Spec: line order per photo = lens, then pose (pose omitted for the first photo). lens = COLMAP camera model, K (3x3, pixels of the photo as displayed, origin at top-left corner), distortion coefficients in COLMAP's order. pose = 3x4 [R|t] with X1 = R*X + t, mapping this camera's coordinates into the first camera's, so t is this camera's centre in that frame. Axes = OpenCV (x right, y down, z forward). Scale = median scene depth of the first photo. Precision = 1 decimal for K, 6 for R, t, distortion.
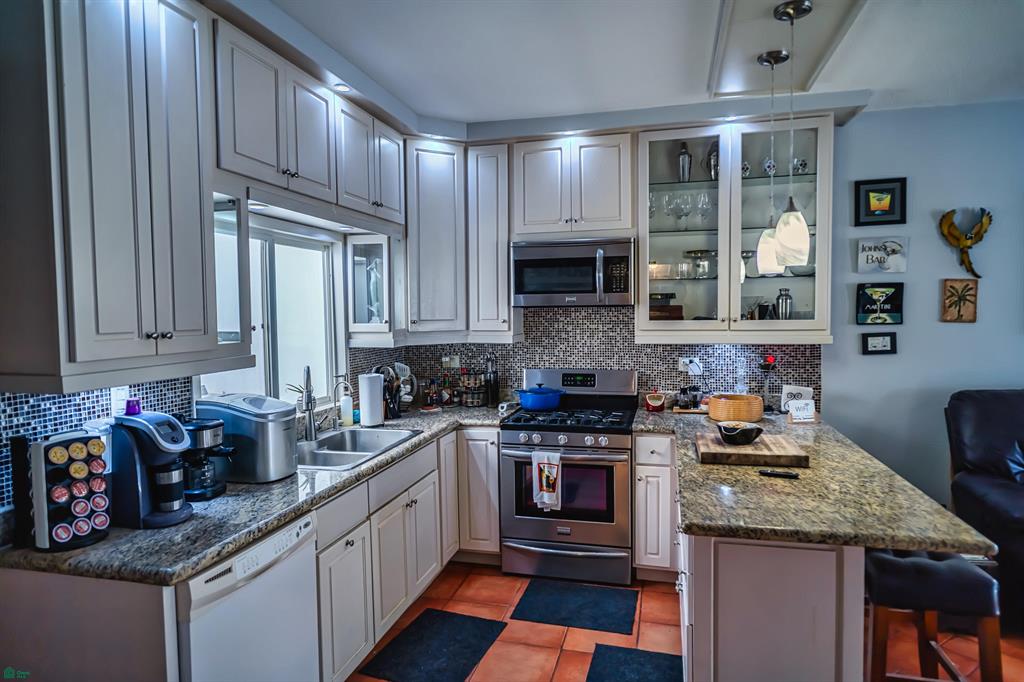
lens RADIAL K [[606.8, 0, 507.6], [0, 606.8, 342.1], [0, 0, 1]] dist [-0.003257, 0.003882]
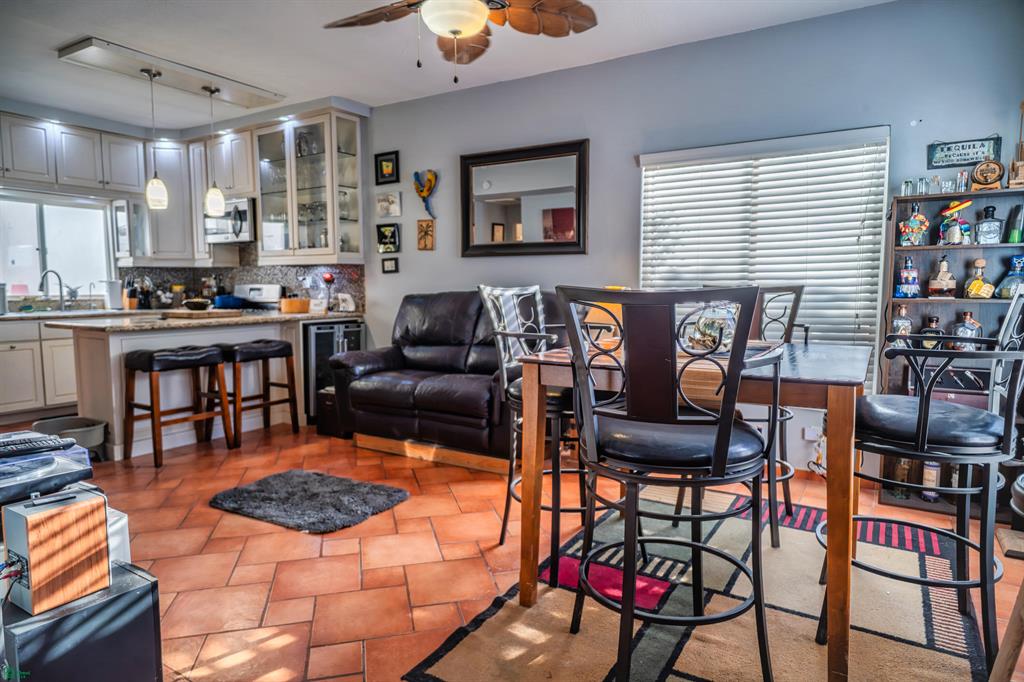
lens RADIAL K [[607.0, 0, 512.0], [0, 607.0, 341.0], [0, 0, 1]] dist [0.003169, 0.001354]
pose [[0.953226, 0.041469, -0.299399, 1.372814], [-0.028850, 0.998504, 0.046449, 0.110666], [0.300877, -0.035638, 0.952997, -0.327041]]
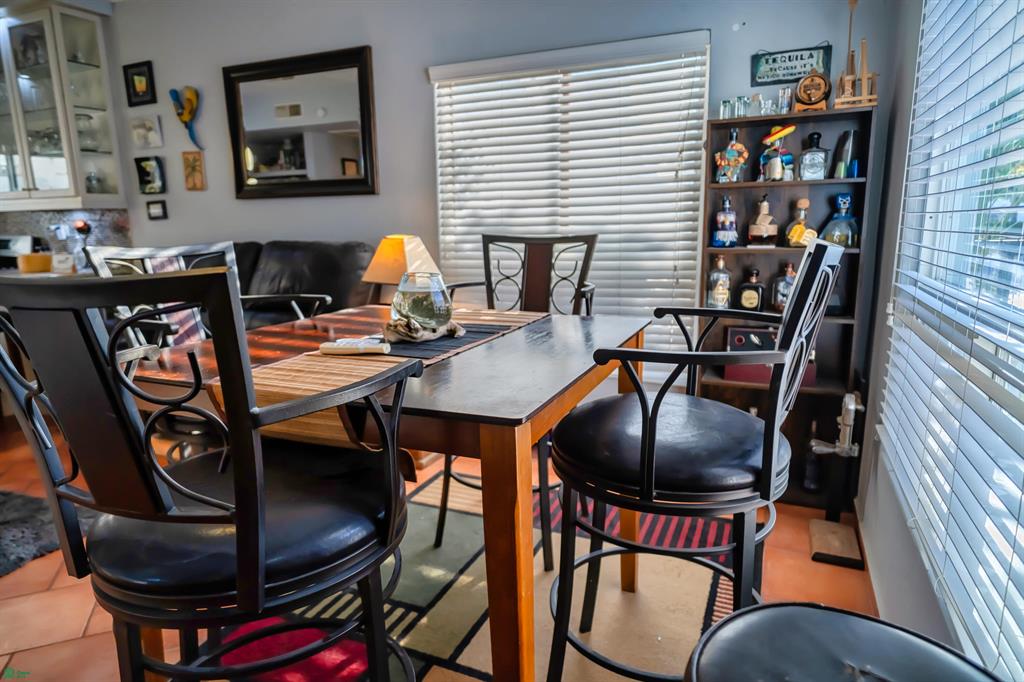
lens RADIAL K [[606.8, 0, 507.6], [0, 606.8, 342.1], [0, 0, 1]] dist [-0.003257, 0.003882]
pose [[0.986094, 0.032848, -0.162912, 1.520730], [-0.009633, 0.989921, 0.141294, 0.085052], [0.165911, -0.137760, 0.976471, -0.076160]]
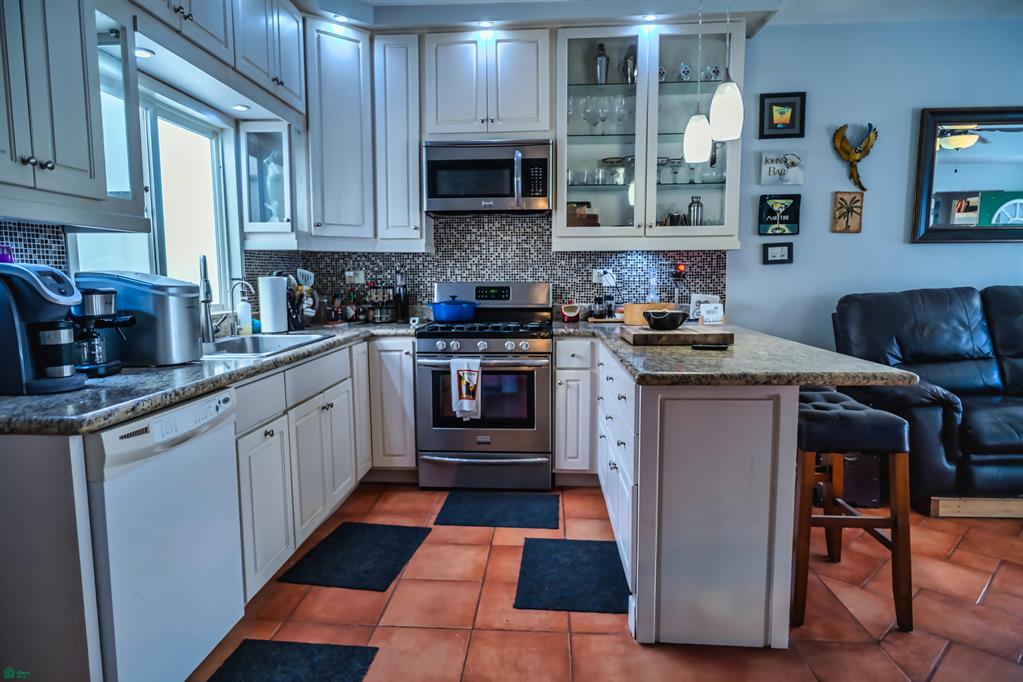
lens RADIAL K [[621.2, 0, 499.4], [0, 621.2, 343.7], [0, 0, 1]] dist [-0.001473, 0.000587]
pose [[0.983275, -0.012716, 0.181682, -0.060578], [0.002999, 0.998555, 0.053660, 0.101696], [-0.182102, -0.052218, 0.981892, 0.023631]]
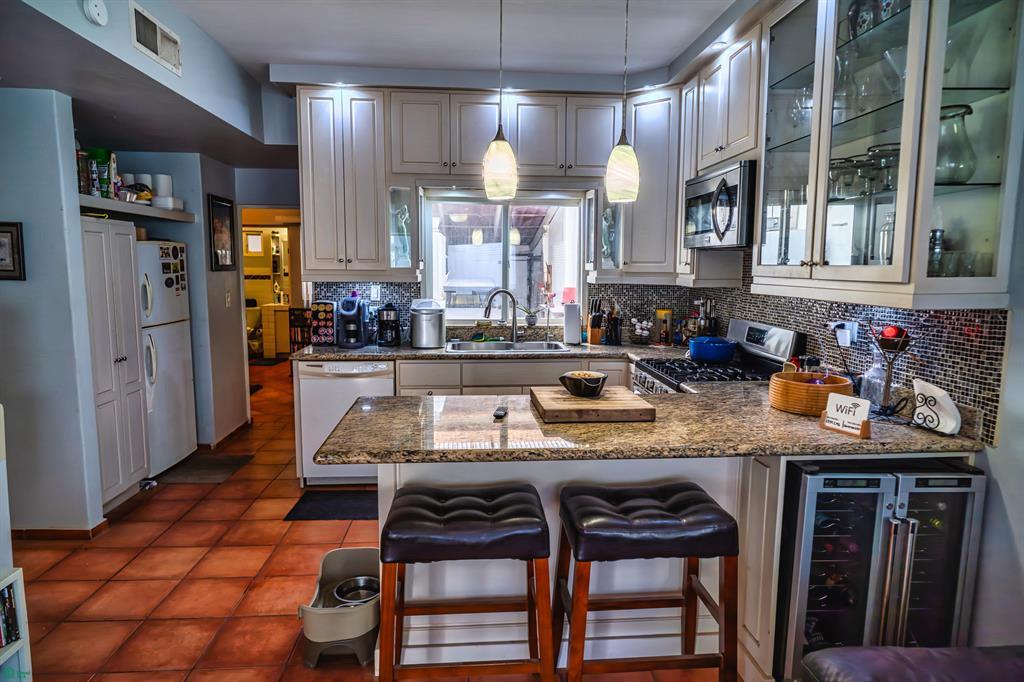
lens RADIAL K [[607.0, 0, 512.0], [0, 607.0, 341.0], [0, 0, 1]] dist [0.003169, 0.001354]
pose [[0.324654, 0.132476, -0.936509, 0.905932], [-0.061706, 0.991000, 0.118793, -0.011575], [0.943818, 0.019221, 0.329907, 0.453736]]
